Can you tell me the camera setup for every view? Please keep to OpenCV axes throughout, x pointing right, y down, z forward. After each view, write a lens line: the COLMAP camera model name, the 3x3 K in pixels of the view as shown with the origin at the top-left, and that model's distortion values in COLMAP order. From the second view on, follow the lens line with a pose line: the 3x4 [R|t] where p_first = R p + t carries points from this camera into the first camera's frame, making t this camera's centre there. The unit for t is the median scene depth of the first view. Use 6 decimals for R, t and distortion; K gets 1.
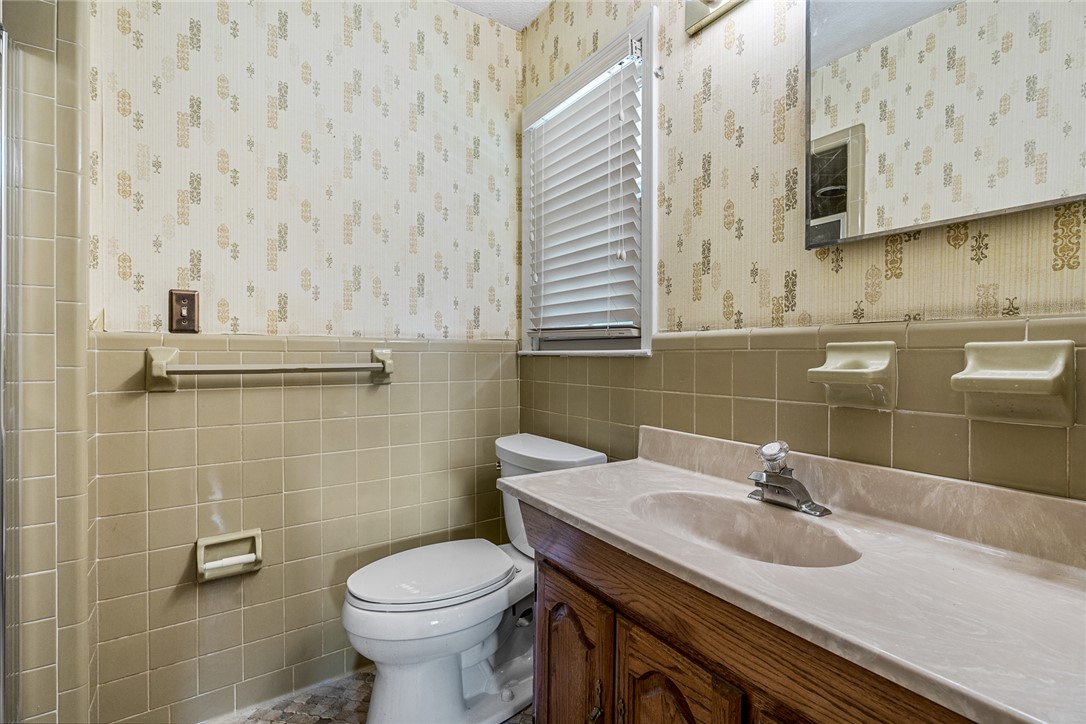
lens RADIAL K [[492.7, 0, 547.9], [0, 492.7, 359.6], [0, 0, 1]] dist [0.000119, -0.000609]
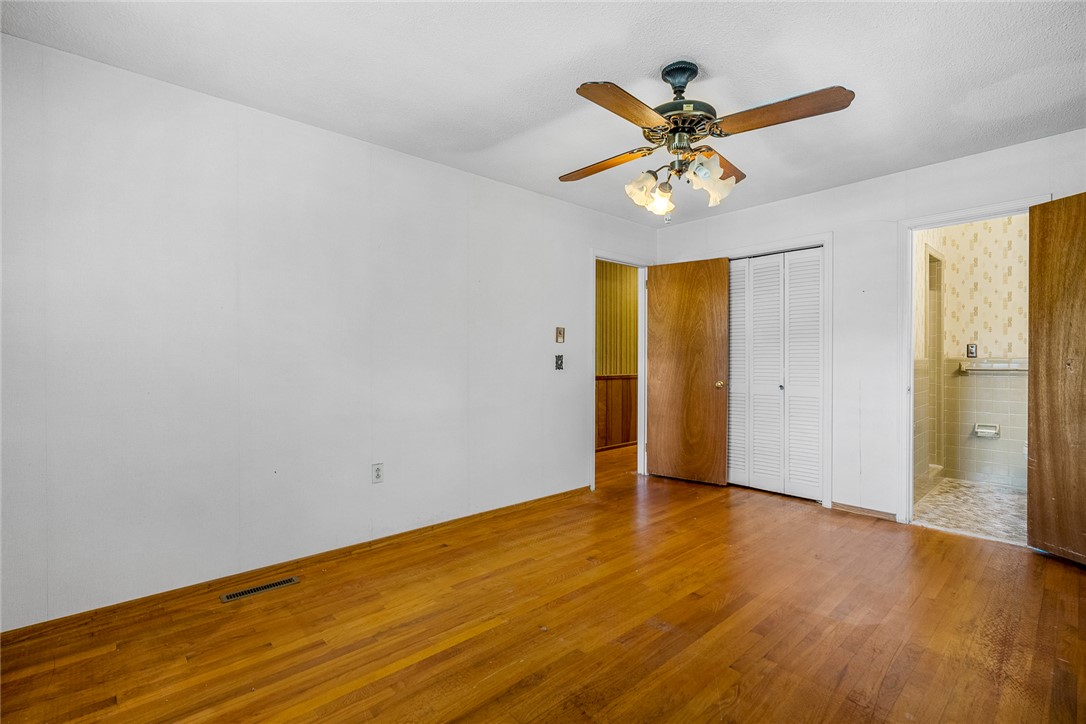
lens RADIAL K [[492.7, 0, 545.7], [0, 492.7, 357.4], [0, 0, 1]] dist [0.000119, -0.000609]
pose [[0.157132, 0.000326, -0.987578, 2.019779], [-0.002137, 0.999998, -0.000010, -0.049603], [0.987575, 0.002112, 0.157132, -2.273777]]
